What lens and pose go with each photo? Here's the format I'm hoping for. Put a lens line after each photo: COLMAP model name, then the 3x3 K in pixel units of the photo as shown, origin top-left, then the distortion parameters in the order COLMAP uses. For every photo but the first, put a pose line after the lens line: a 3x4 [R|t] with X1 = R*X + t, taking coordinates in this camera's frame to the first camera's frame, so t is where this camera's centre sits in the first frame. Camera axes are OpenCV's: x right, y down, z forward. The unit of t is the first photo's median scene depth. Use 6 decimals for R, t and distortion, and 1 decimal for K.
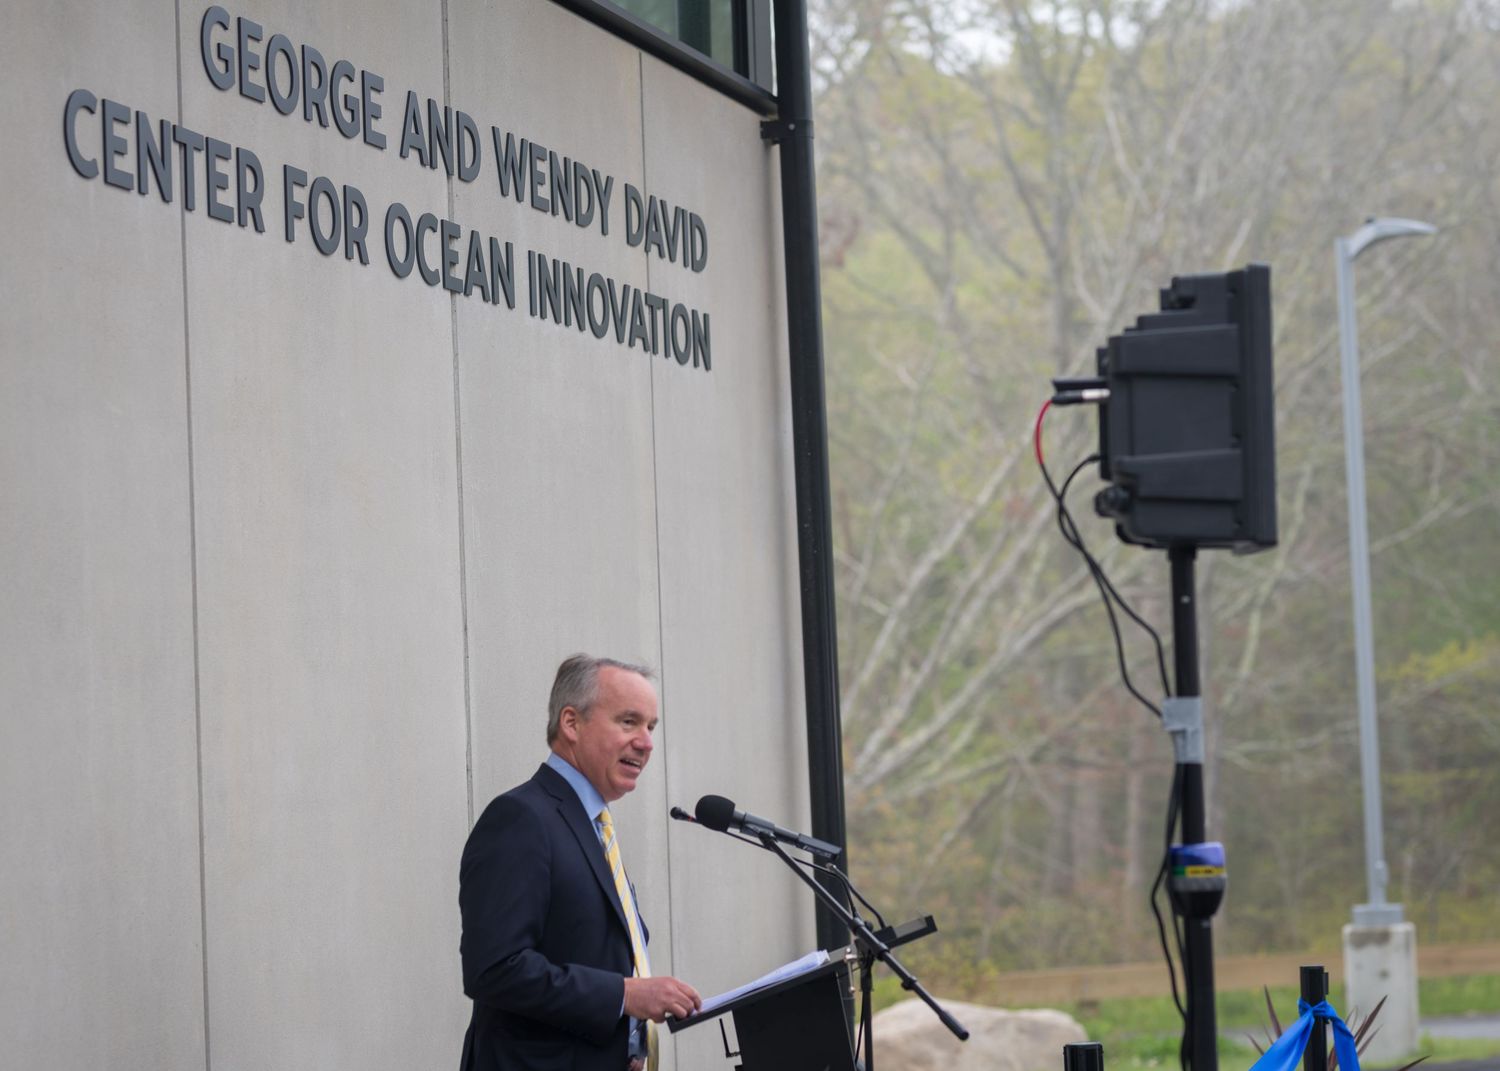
lens RADIAL K [[3949.0, 0, 750.0], [0, 3949.0, 535.5], [0, 0, 1]] dist [-0.010339, -0.171794]
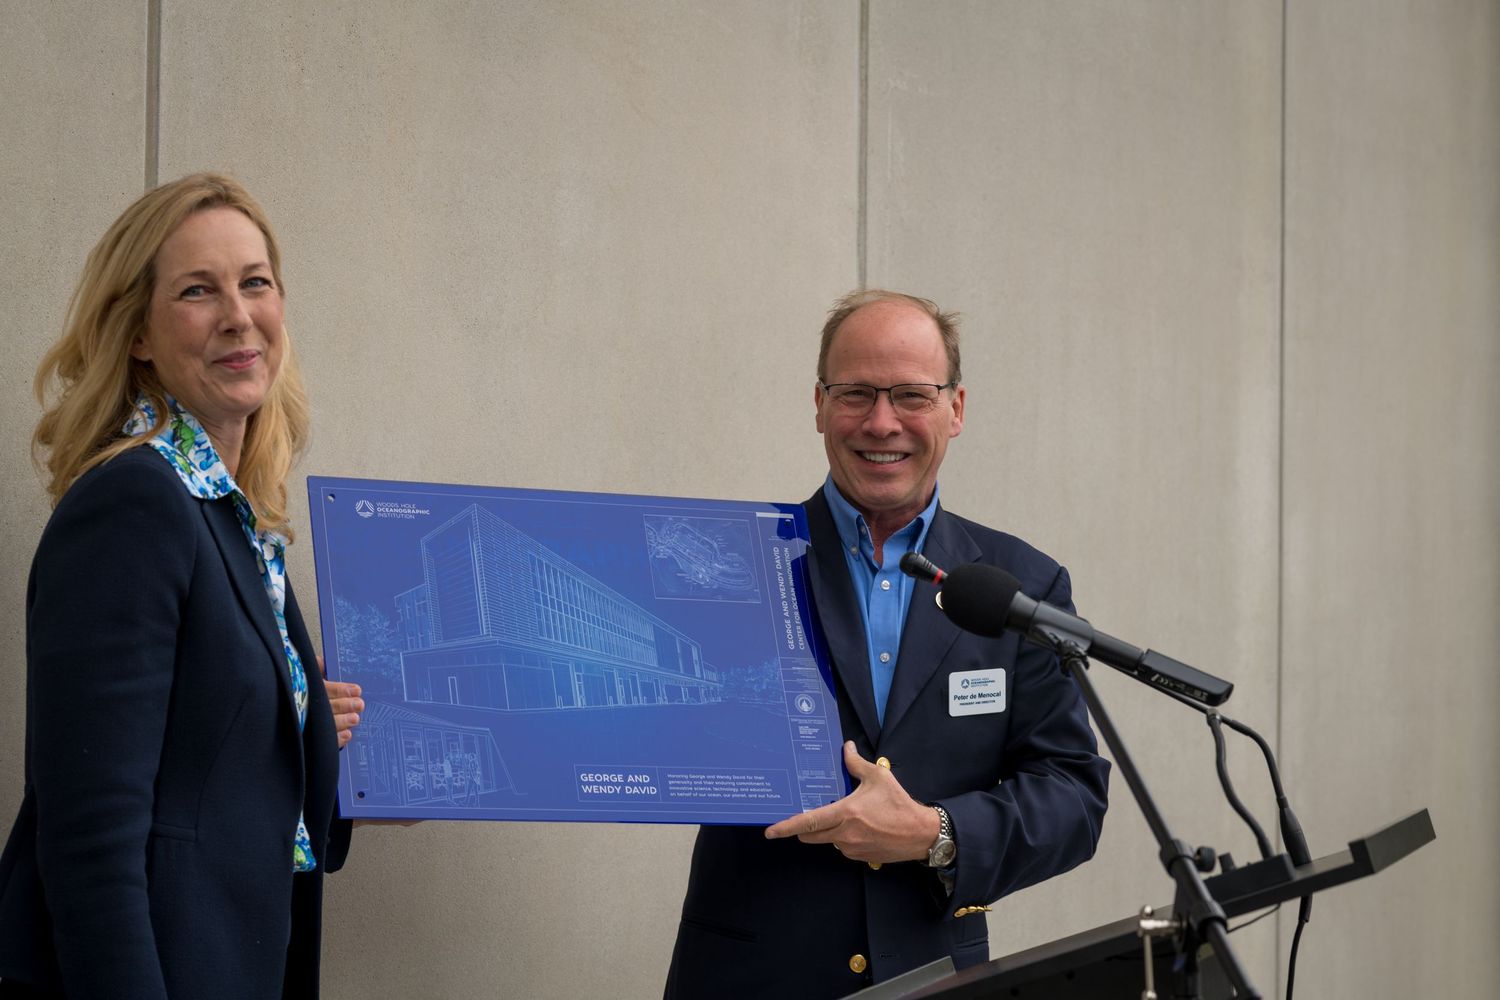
lens RADIAL K [[3566.8, 0, 750.0], [0, 3566.8, 500.0], [0, 0, 1]] dist [-0.001074, 0.042333]
pose [[0.963116, 0.038623, -0.266300, 0.070835], [-0.027093, 0.998535, 0.046837, 0.031760], [0.267719, -0.037895, 0.962751, 0.475529]]
